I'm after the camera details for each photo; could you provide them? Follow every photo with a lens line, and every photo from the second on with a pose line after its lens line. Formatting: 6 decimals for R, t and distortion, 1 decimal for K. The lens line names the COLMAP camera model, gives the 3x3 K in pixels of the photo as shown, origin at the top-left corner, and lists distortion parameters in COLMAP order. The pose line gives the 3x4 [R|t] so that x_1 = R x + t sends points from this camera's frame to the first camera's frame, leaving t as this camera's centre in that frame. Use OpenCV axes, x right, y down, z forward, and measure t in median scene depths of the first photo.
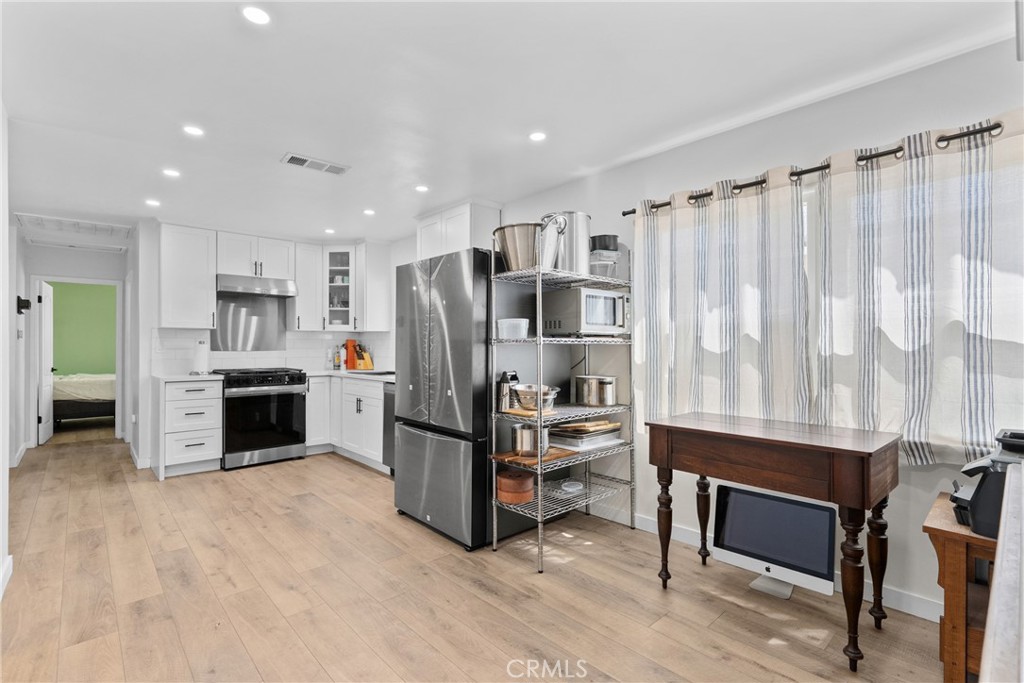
lens RADIAL K [[469.5, 0, 499.3], [0, 469.5, 343.0], [0, 0, 1]] dist [-0.002929, 0.001870]
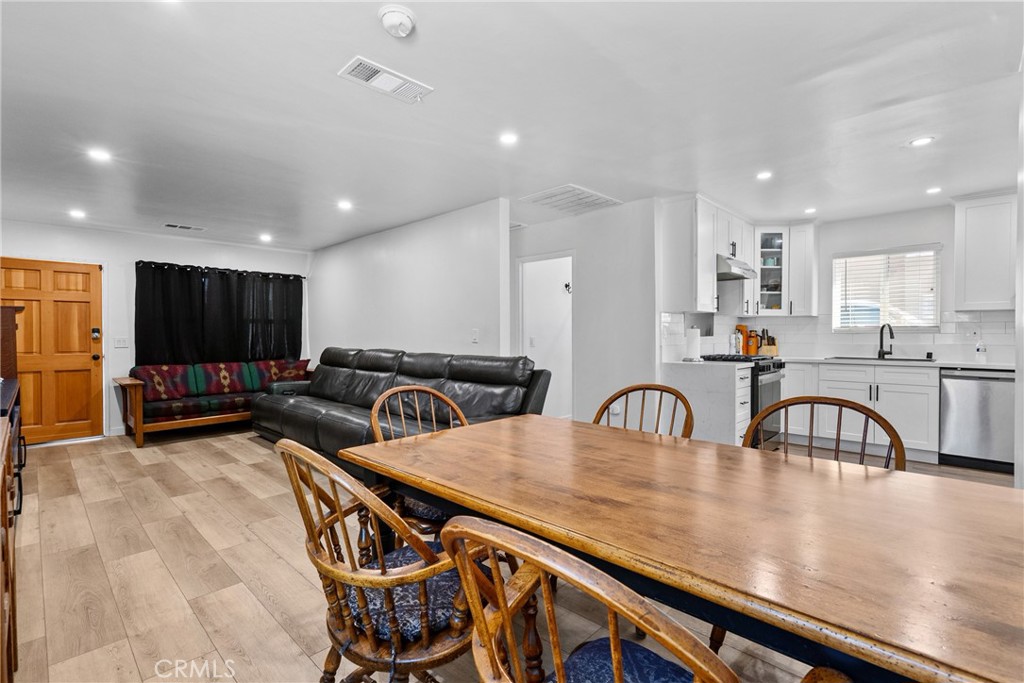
lens RADIAL K [[469.5, 0, 506.7], [0, 469.5, 331.6], [0, 0, 1]] dist [-0.002929, 0.001870]
pose [[0.996897, -0.001912, 0.078694, -1.138996], [0.001194, 0.999957, 0.009173, -0.002176], [-0.078709, -0.009051, 0.996857, 0.098734]]
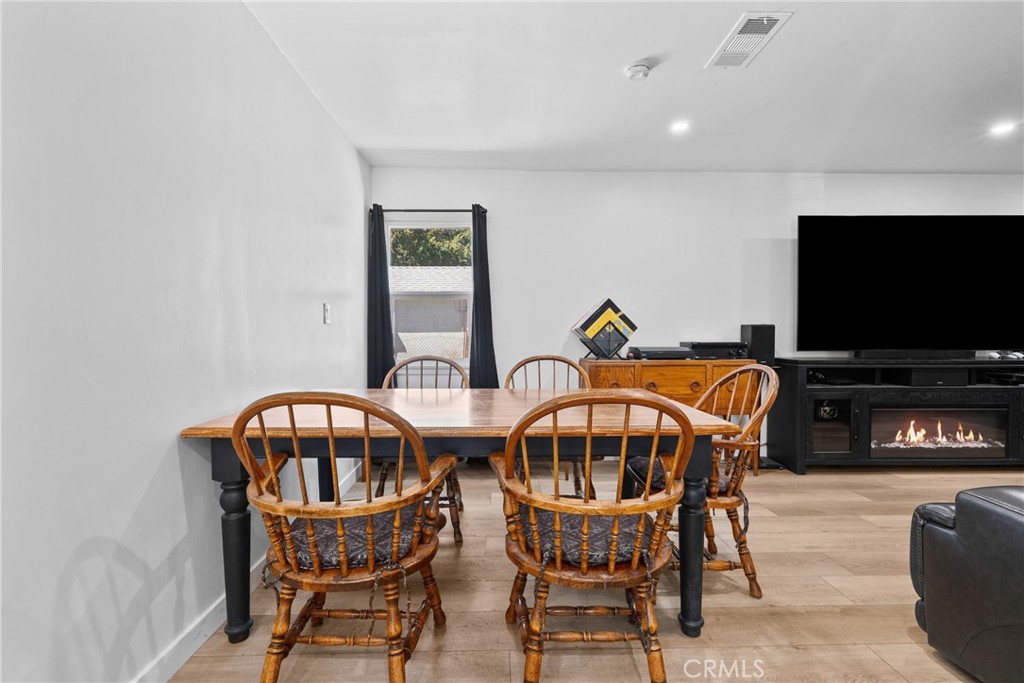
lens RADIAL K [[469.5, 0, 508.8], [0, 469.5, 342.5], [0, 0, 1]] dist [-0.002929, 0.001870]
pose [[-0.642192, 0.021103, -0.766254, -0.701571], [0.013131, 0.999777, 0.016529, 0.030762], [0.766432, 0.000553, -0.642326, 0.734866]]
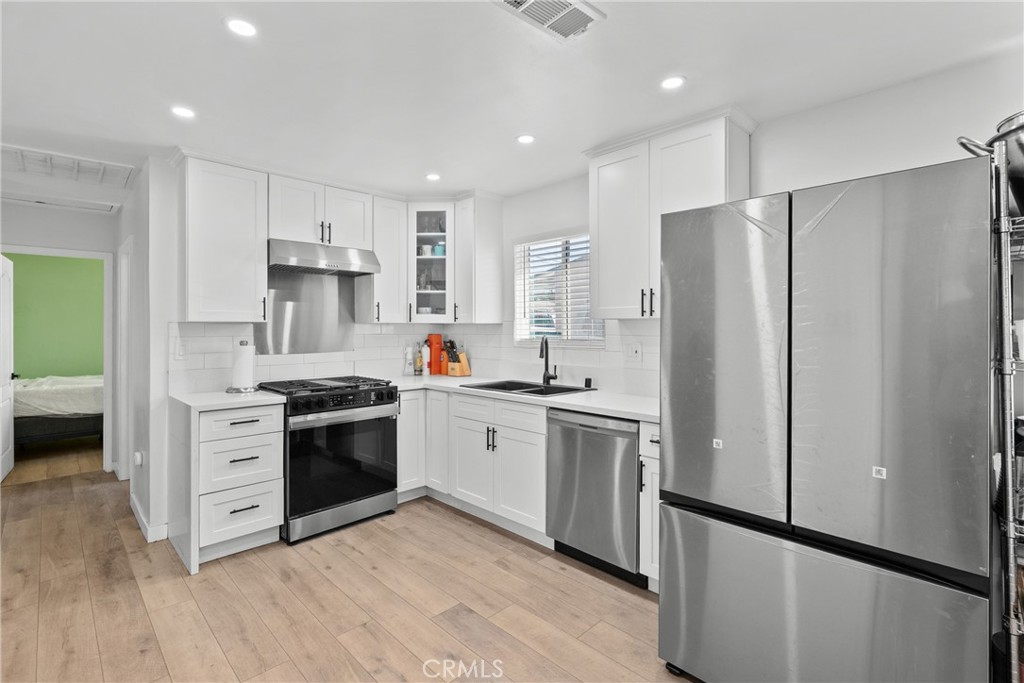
lens RADIAL K [[469.5, 0, 497.1], [0, 469.5, 325.5], [0, 0, 1]] dist [-0.002929, 0.001870]
pose [[0.999408, -0.003214, 0.034263, -0.314787], [0.003198, 0.999995, 0.000511, -0.026054], [-0.034264, -0.000402, 0.999413, 0.342682]]
